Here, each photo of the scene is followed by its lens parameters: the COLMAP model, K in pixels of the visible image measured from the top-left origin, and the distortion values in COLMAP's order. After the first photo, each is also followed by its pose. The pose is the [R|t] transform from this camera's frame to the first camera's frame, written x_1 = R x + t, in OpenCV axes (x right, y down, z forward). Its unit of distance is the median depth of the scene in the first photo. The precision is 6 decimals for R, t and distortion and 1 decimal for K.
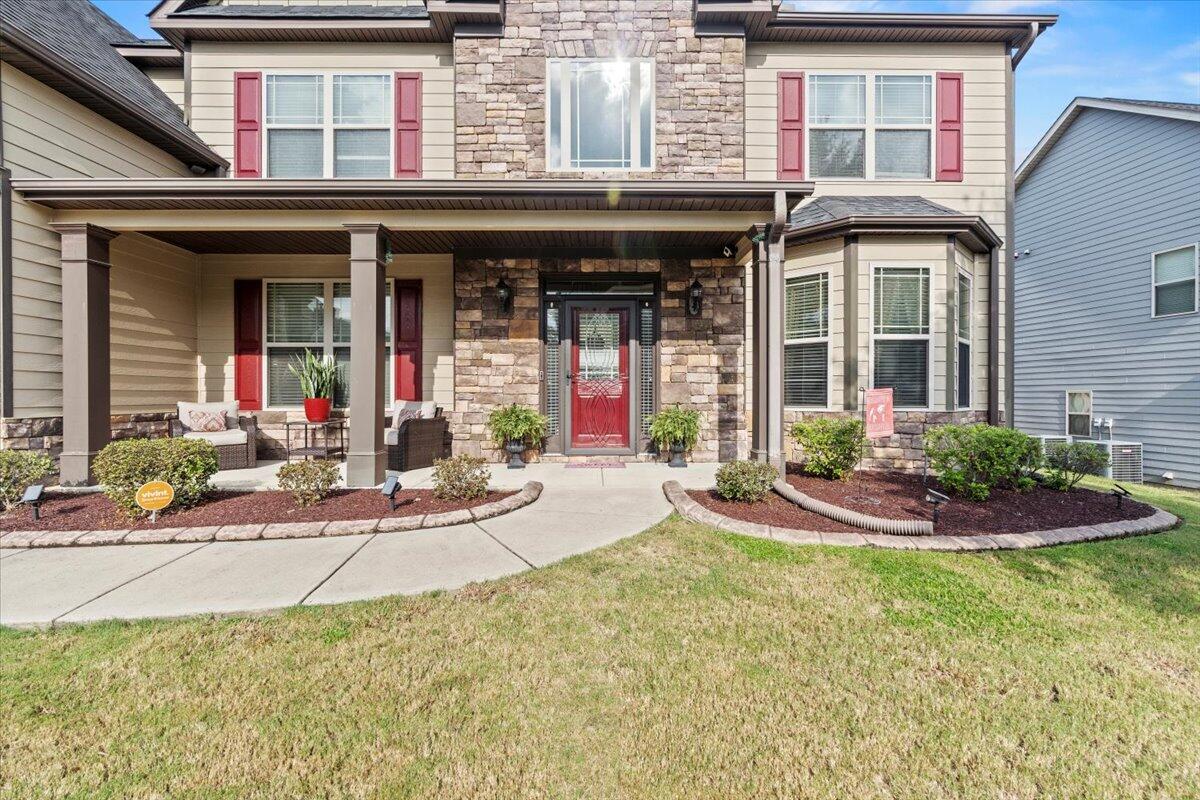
lens RADIAL K [[541.3, 0, 594.5], [0, 541.3, 392.9], [0, 0, 1]] dist [-0.001352, 0.001117]
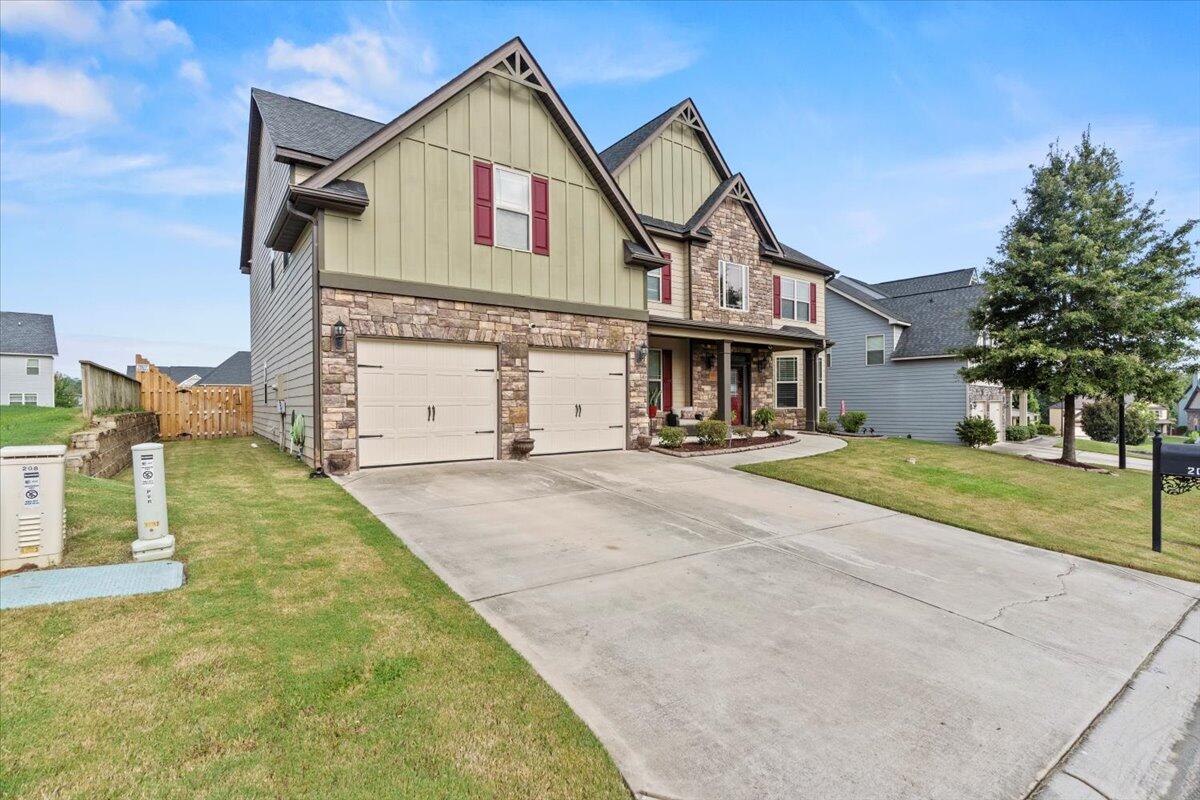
lens RADIAL K [[541.3, 0, 603.7], [0, 541.3, 401.5], [0, 0, 1]] dist [-0.001352, 0.001117]
pose [[0.805296, -0.006779, 0.592834, -1.881840], [0.008336, 0.999965, 0.000112, -0.010065], [-0.592814, 0.004852, 0.805325, -0.586516]]
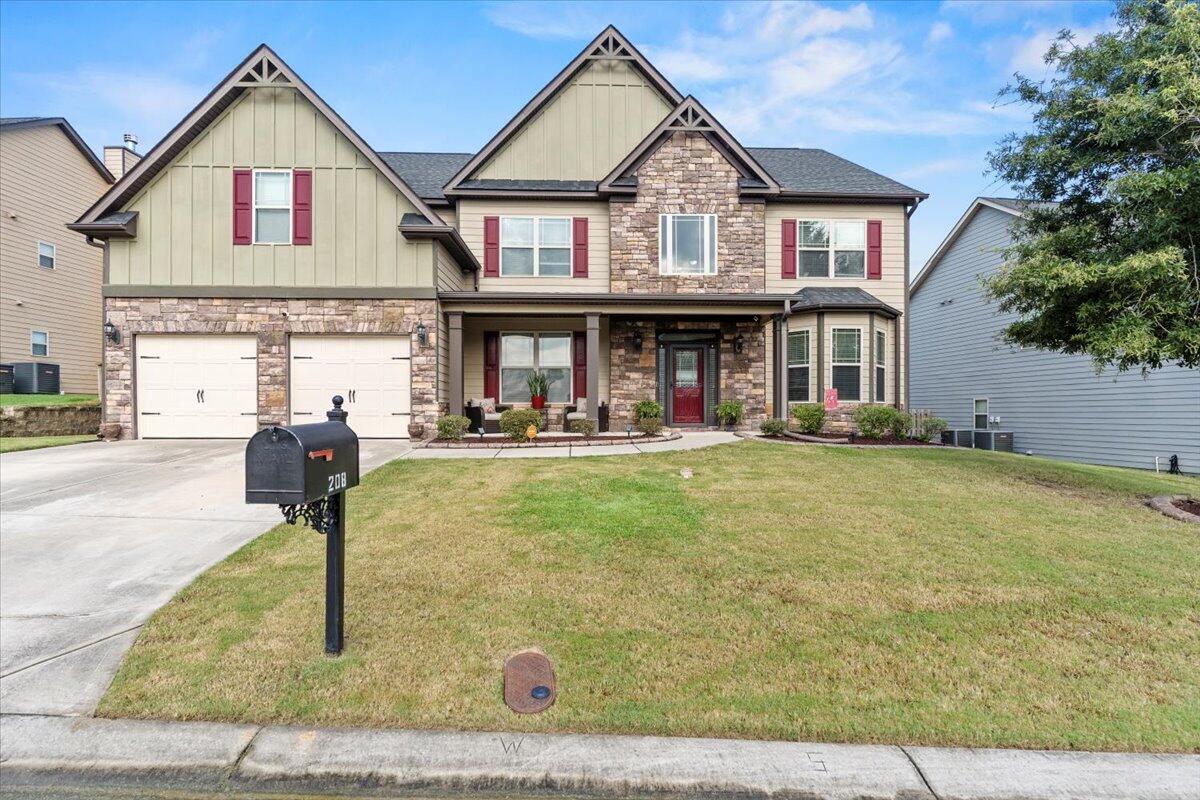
lens RADIAL K [[541.3, 0, 597.0], [0, 541.3, 409.5], [0, 0, 1]] dist [-0.001352, 0.001117]
pose [[0.999562, -0.000548, 0.029583, -0.358014], [0.000583, 0.999999, -0.001185, 0.056113], [-0.029583, 0.001202, 0.999562, -0.850954]]
